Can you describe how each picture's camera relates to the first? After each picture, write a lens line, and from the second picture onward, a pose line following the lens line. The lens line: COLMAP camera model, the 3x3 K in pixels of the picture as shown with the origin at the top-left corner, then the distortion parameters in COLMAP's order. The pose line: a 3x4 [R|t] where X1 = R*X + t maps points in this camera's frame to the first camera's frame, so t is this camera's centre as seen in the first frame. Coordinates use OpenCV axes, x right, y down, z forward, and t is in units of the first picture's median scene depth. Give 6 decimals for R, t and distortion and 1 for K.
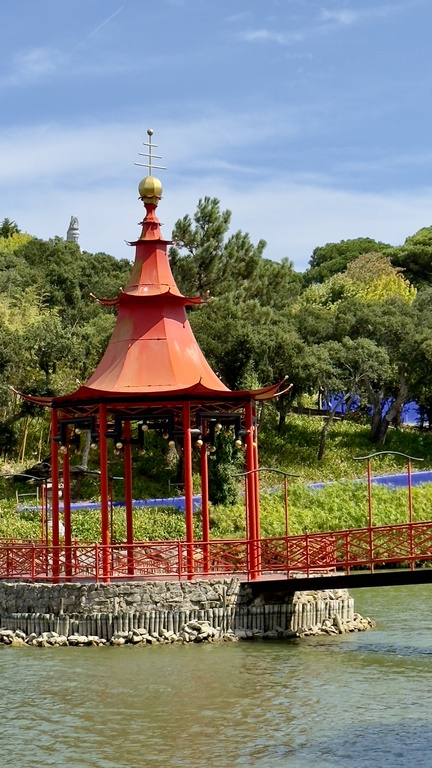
lens RADIAL K [[1852.7, 0, 216.0], [0, 1852.7, 384.2], [0, 0, 1]] dist [-0.078080, 0.000000]
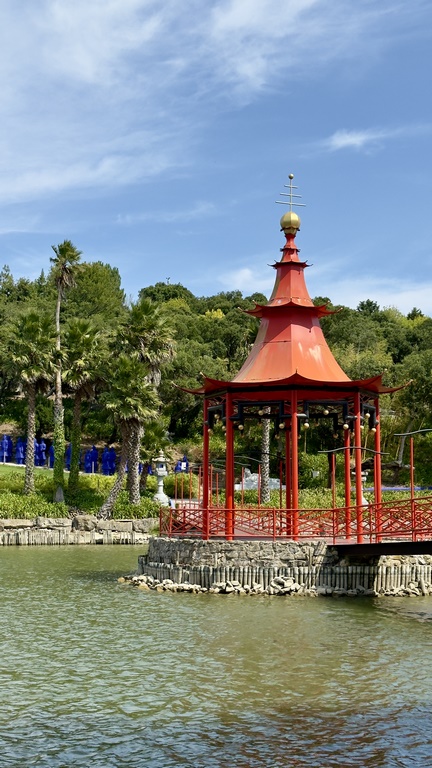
lens RADIAL K [[1040.5, 0, 215.8], [0, 1040.5, 384.0], [0, 0, 1]] dist [0.029372, 0.000000]
pose [[0.921534, -0.015759, -0.387979, 0.203801], [-0.000902, 0.999086, -0.042725, 0.035030], [0.388298, 0.039723, 0.920678, 0.375932]]
